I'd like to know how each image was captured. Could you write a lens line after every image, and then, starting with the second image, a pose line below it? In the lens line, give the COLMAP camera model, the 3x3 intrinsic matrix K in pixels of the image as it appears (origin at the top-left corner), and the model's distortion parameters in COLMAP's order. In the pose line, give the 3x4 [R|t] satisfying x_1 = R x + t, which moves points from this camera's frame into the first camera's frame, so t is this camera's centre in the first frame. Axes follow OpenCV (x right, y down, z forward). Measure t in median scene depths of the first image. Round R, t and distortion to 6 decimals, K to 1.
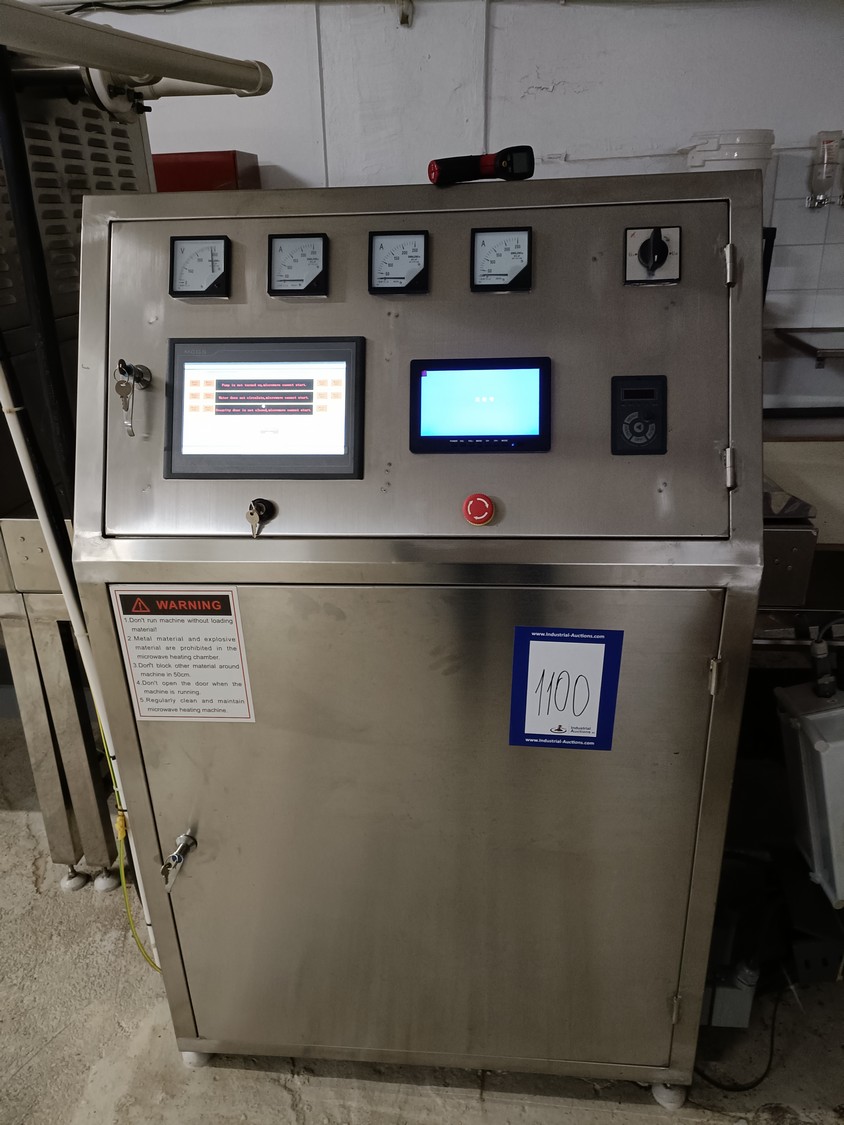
lens RADIAL K [[822.6, 0, 415.5], [0, 822.6, 565.9], [0, 0, 1]] dist [0.054457, -0.003866]
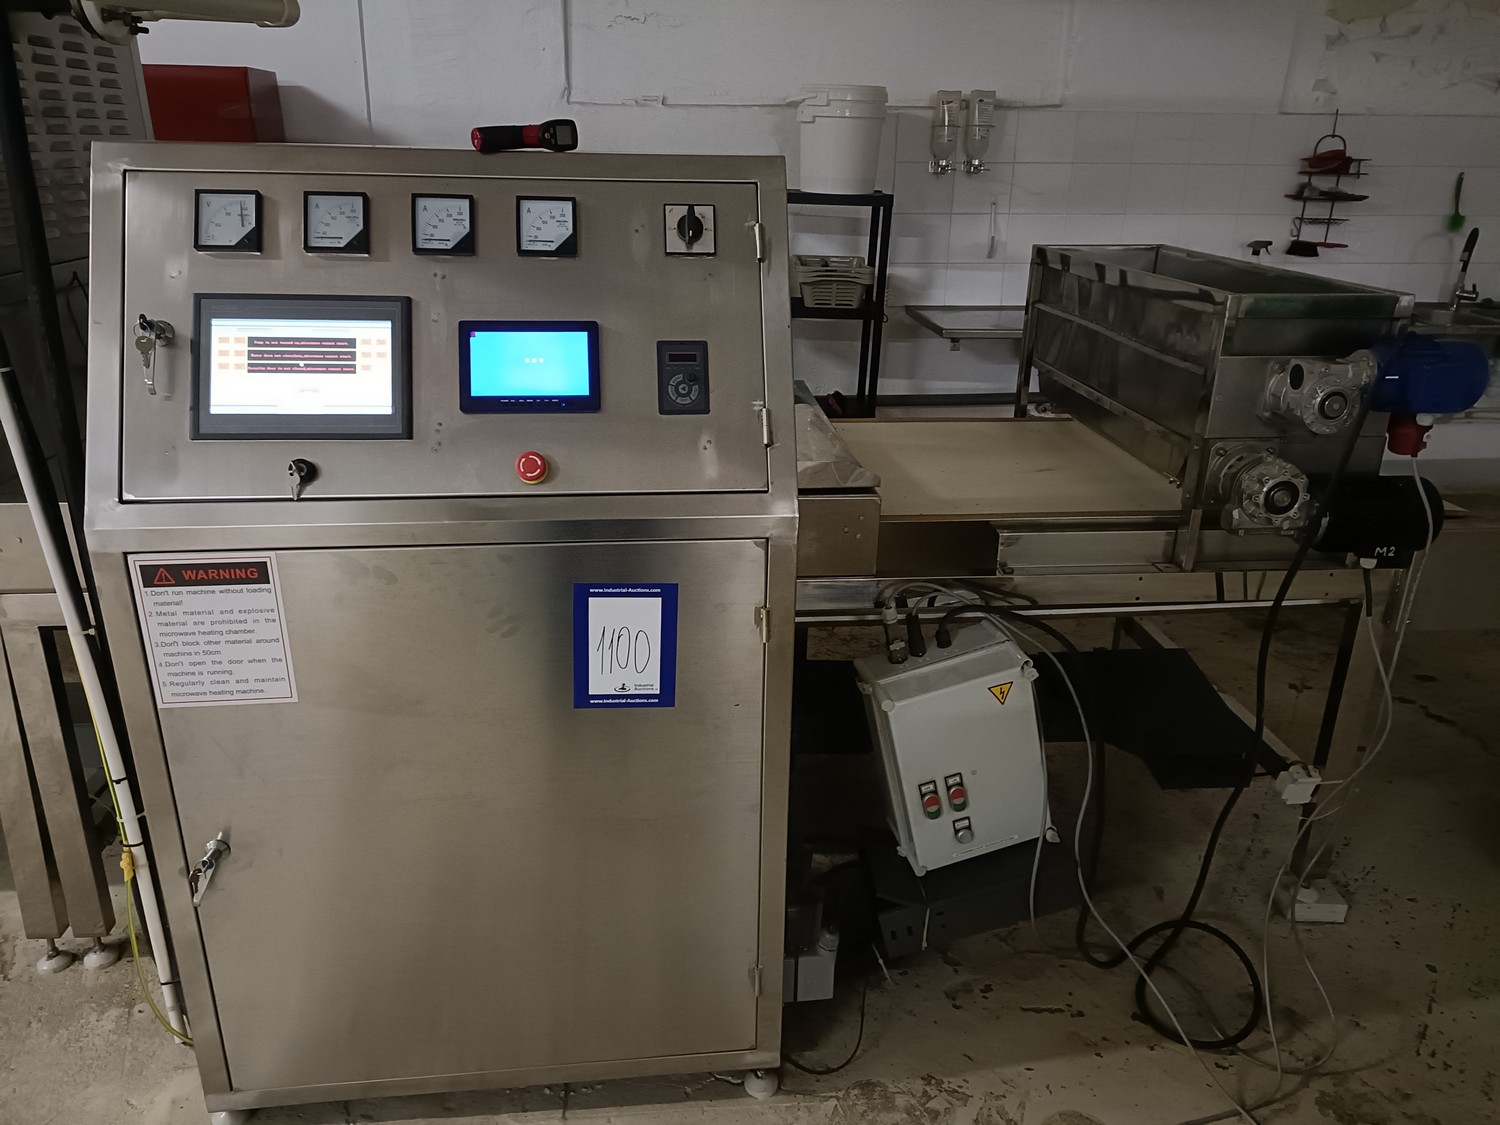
lens RADIAL K [[1107.5, 0, 755.4], [0, 1107.5, 563.3], [0, 0, 1]] dist [0.034990, -0.010536]
pose [[0.976670, -0.026729, 0.213075, 0.049771], [0.036332, 0.998487, -0.041278, 0.111446], [-0.211649, 0.048056, 0.976164, -0.373122]]
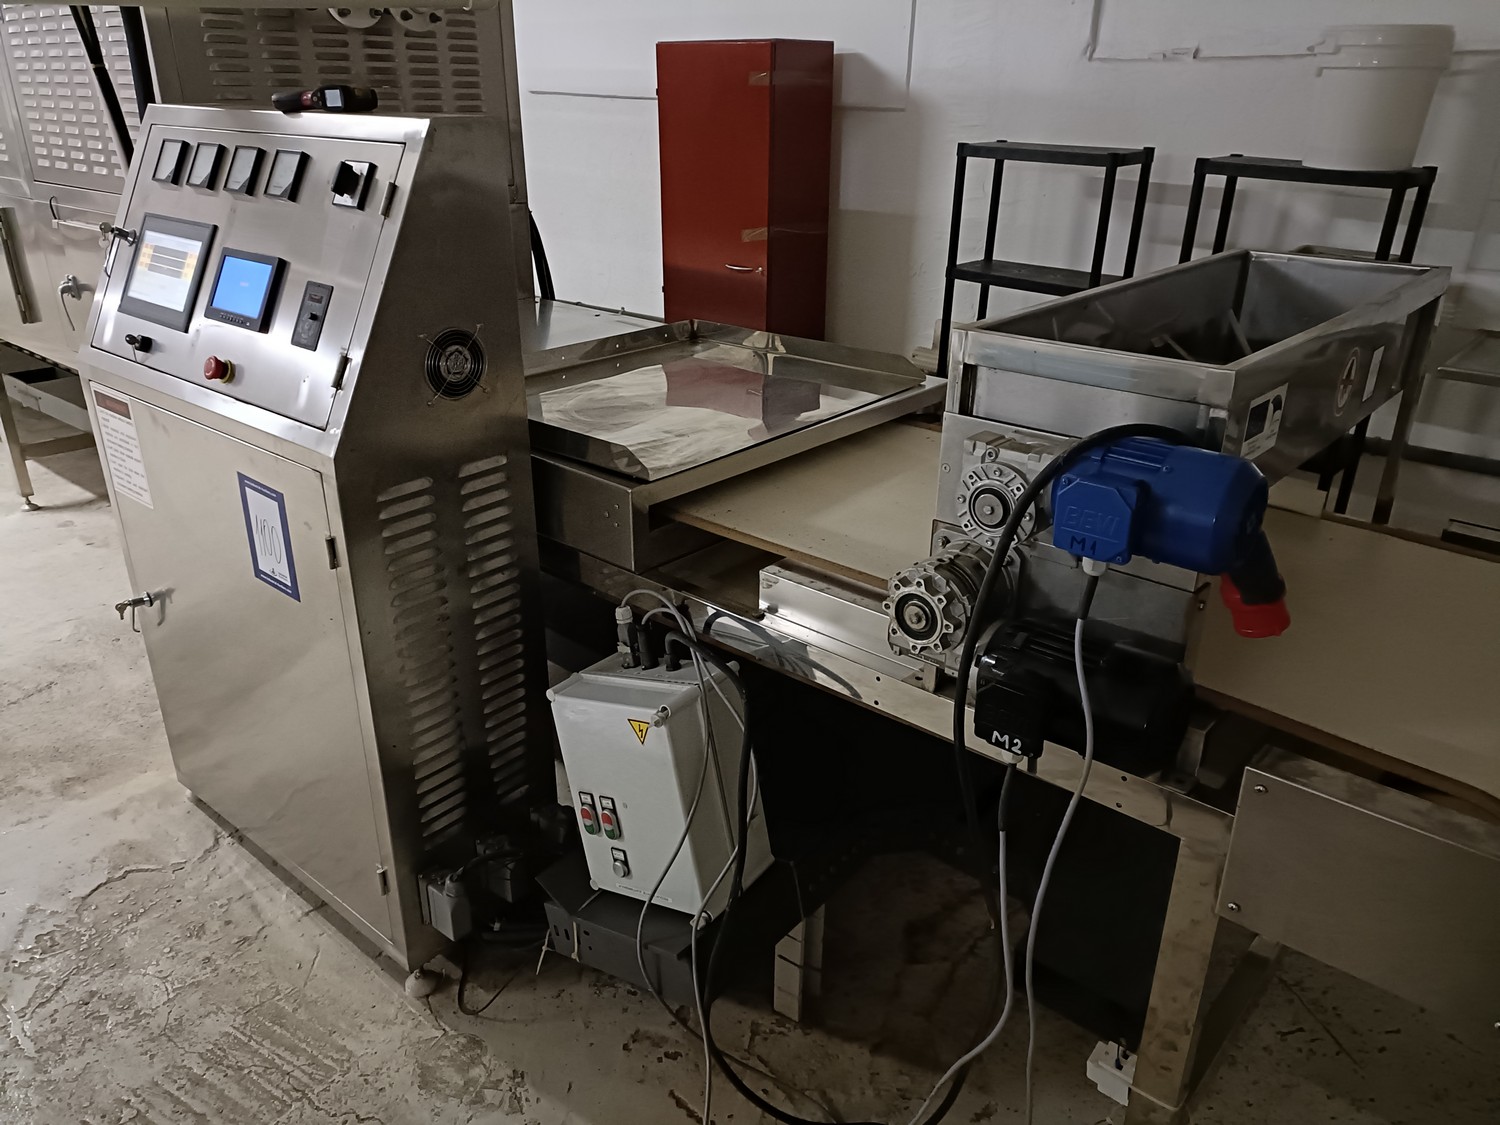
lens RADIAL K [[1107.5, 0, 755.4], [0, 1107.5, 563.3], [0, 0, 1]] dist [0.034990, -0.010536]
pose [[0.816316, 0.266205, -0.512604, 1.630100], [-0.263044, 0.961428, 0.080394, -0.131123], [0.514233, 0.069210, 0.854853, -0.013409]]
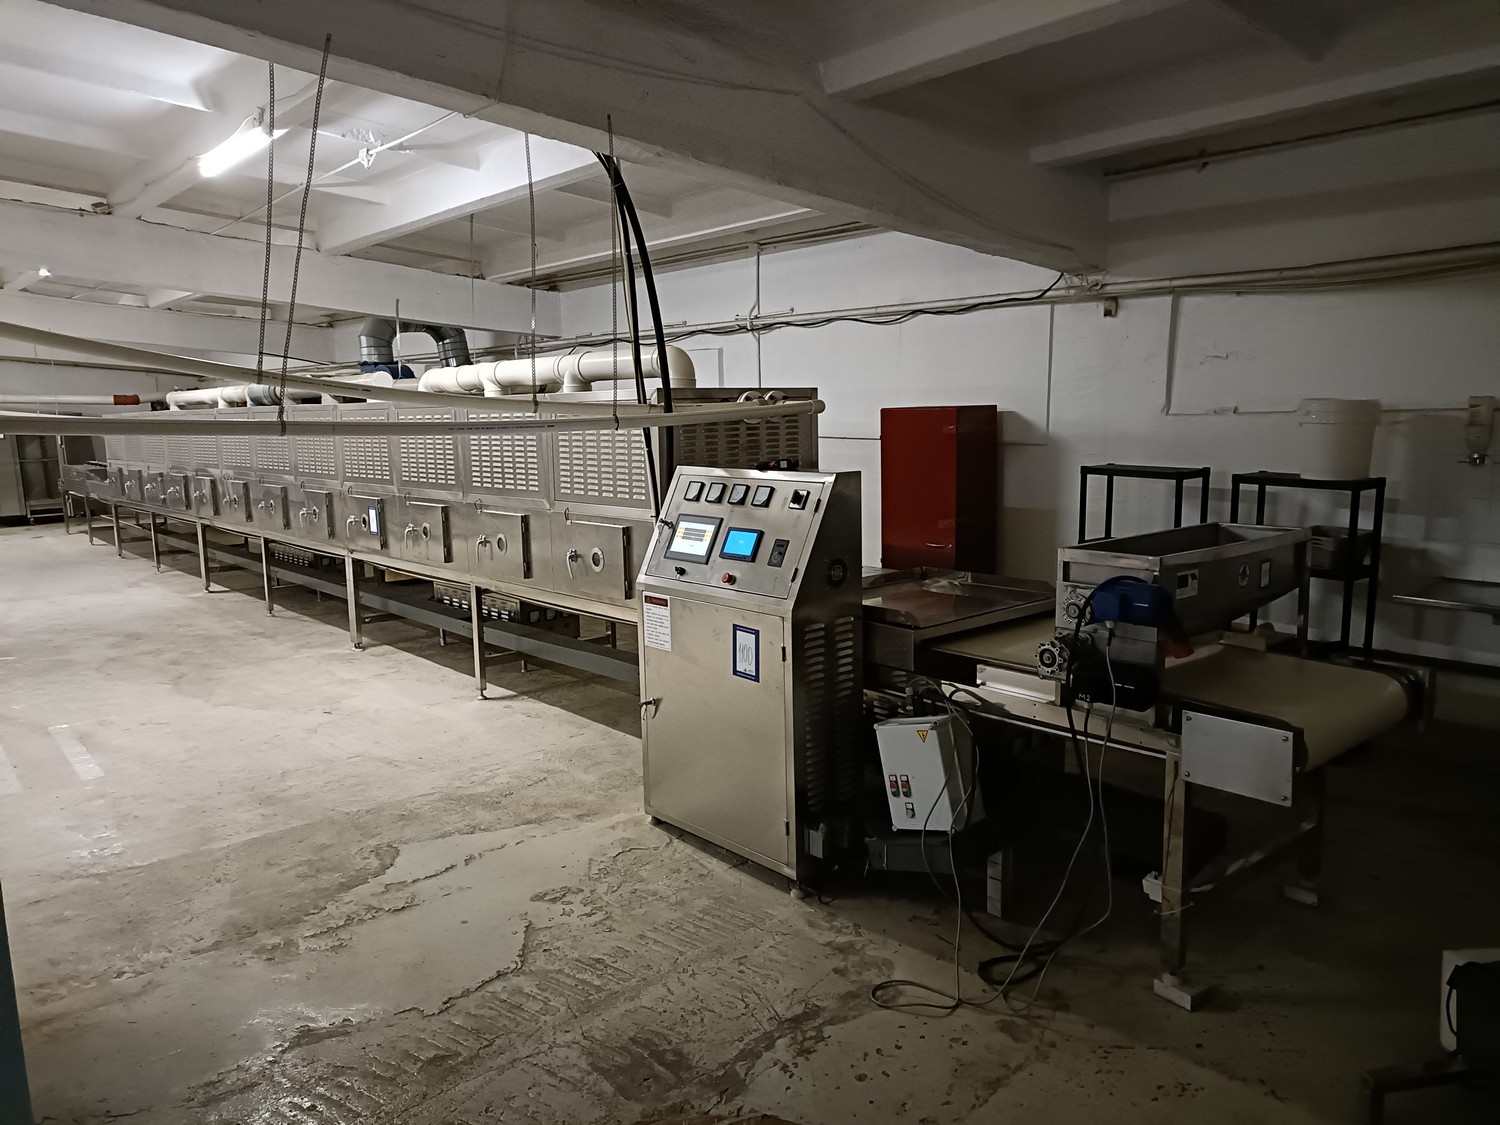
lens RADIAL K [[1096.8, 0, 750.0], [0, 1096.8, 562.5], [0, 0, 1]] dist [0.054457, -0.003866]
pose [[0.724753, 0.117953, -0.678837, 2.573977], [-0.278088, 0.951503, -0.131567, 0.338725], [0.630397, 0.284130, 0.722406, -1.619561]]
